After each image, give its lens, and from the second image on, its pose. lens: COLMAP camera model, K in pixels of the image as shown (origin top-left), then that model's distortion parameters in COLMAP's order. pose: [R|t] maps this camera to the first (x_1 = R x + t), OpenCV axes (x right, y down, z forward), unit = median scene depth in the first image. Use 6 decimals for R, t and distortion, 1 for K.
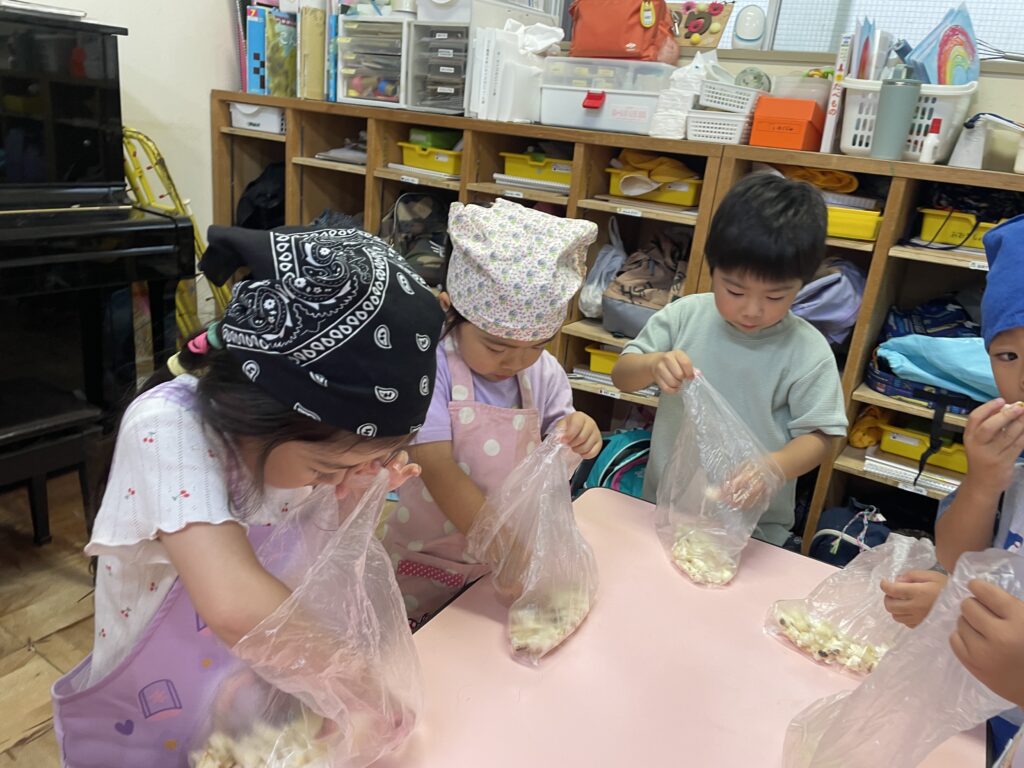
lens RADIAL K [[764.7, 0, 496.4], [0, 764.7, 379.4], [0, 0, 1]] dist [0.070067, -0.091804]
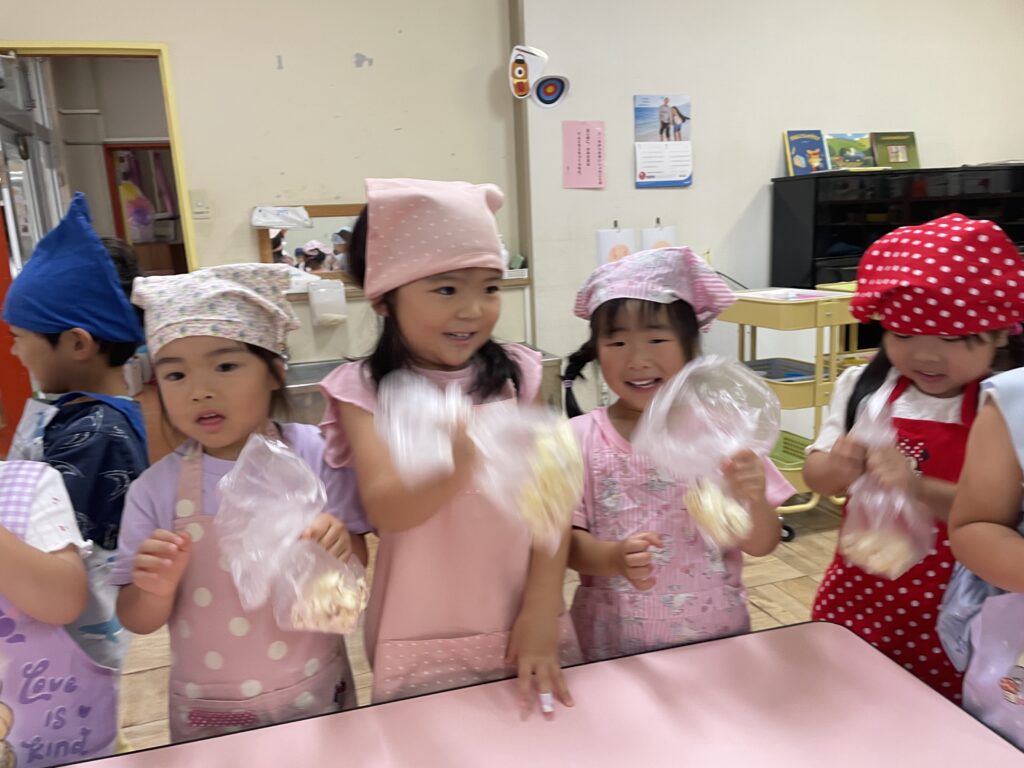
lens RADIAL K [[764.7, 0, 505.5], [0, 764.7, 384.7], [0, 0, 1]] dist [0.070067, -0.091804]
pose [[0.774858, -0.004918, -0.632117, -0.278775], [-0.079066, 0.991363, -0.104632, 0.382974], [0.627172, 0.131054, 0.767776, -1.188824]]
